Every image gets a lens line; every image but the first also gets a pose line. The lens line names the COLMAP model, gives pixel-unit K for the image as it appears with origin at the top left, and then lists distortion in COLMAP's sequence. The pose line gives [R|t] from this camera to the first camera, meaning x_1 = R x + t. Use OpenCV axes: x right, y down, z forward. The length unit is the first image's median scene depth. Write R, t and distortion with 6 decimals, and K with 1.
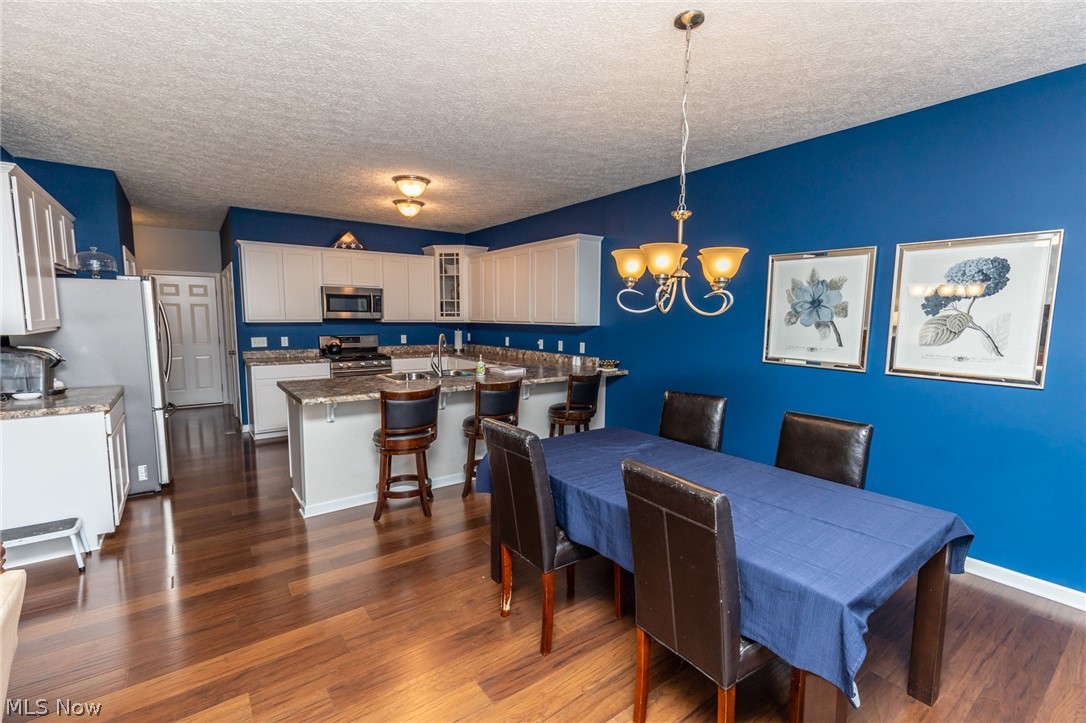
lens RADIAL K [[488.5, 0, 546.3], [0, 488.5, 360.1], [0, 0, 1]] dist [0.002826, -0.000070]
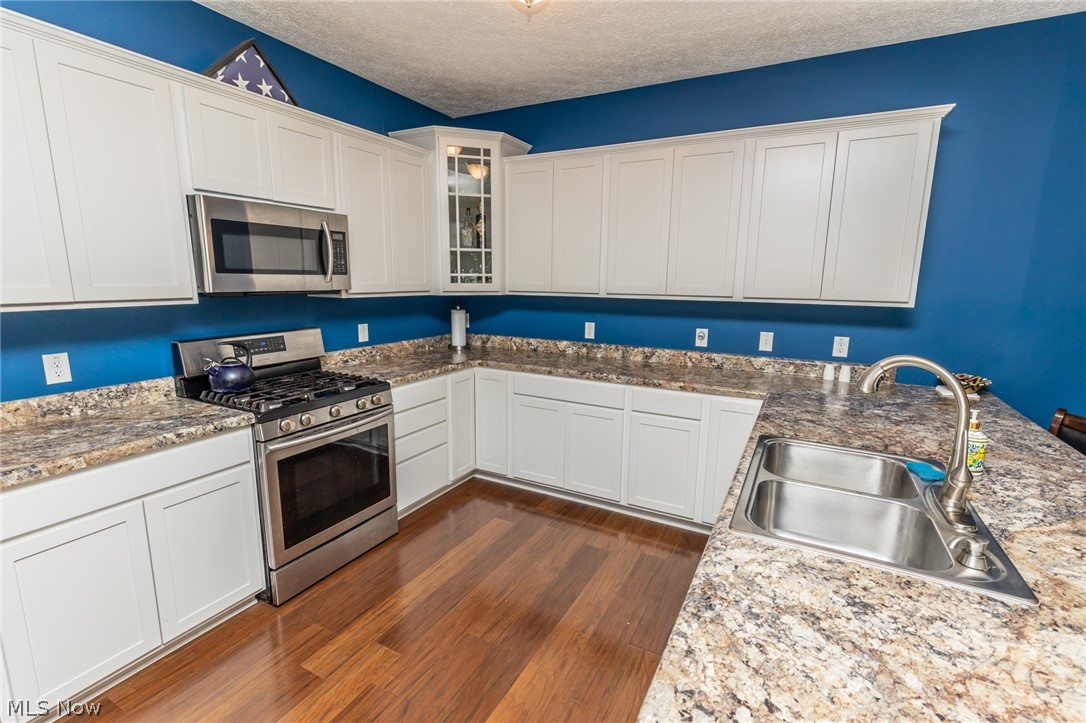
lens RADIAL K [[488.5, 0, 538.7], [0, 488.5, 366.0], [0, 0, 1]] dist [0.002826, -0.000070]
pose [[0.908682, -0.073792, 0.410917, -0.386599], [0.034701, 0.994199, 0.101801, -0.061445], [-0.416045, -0.078245, 0.905971, 0.590527]]
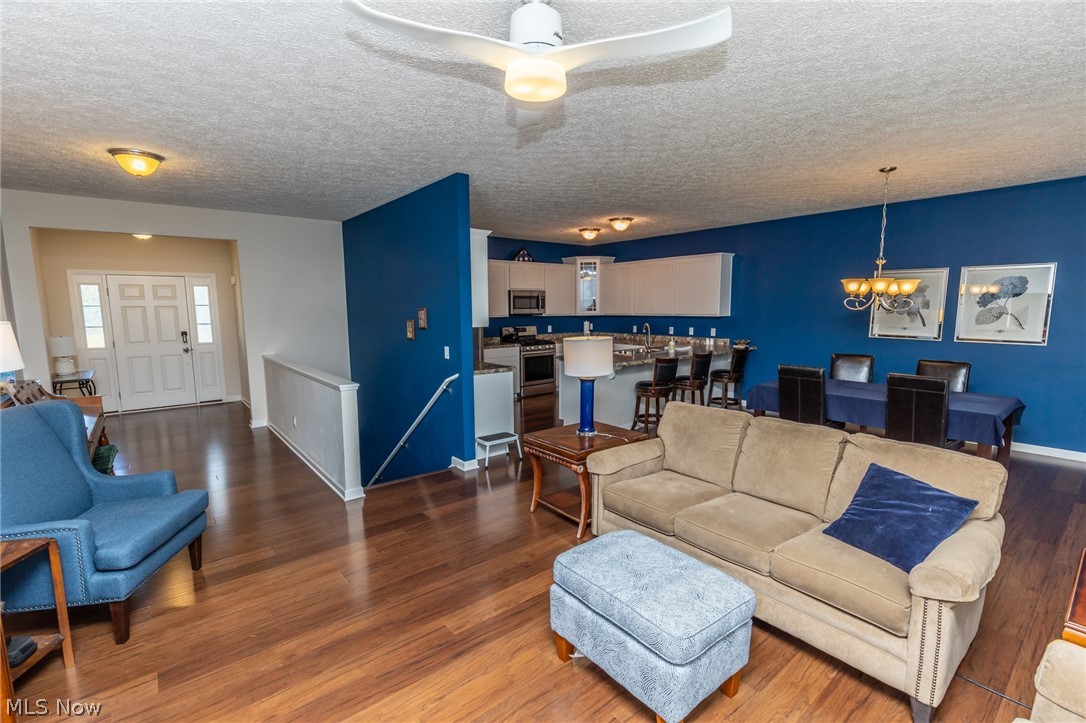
lens RADIAL K [[488.5, 0, 540.4], [0, 488.5, 357.1], [0, 0, 1]] dist [0.002826, -0.000070]
pose [[0.999282, -0.019085, 0.032742, -0.417958], [0.018669, 0.999742, 0.012956, 0.016902], [-0.032981, -0.012335, 0.999380, -0.343609]]
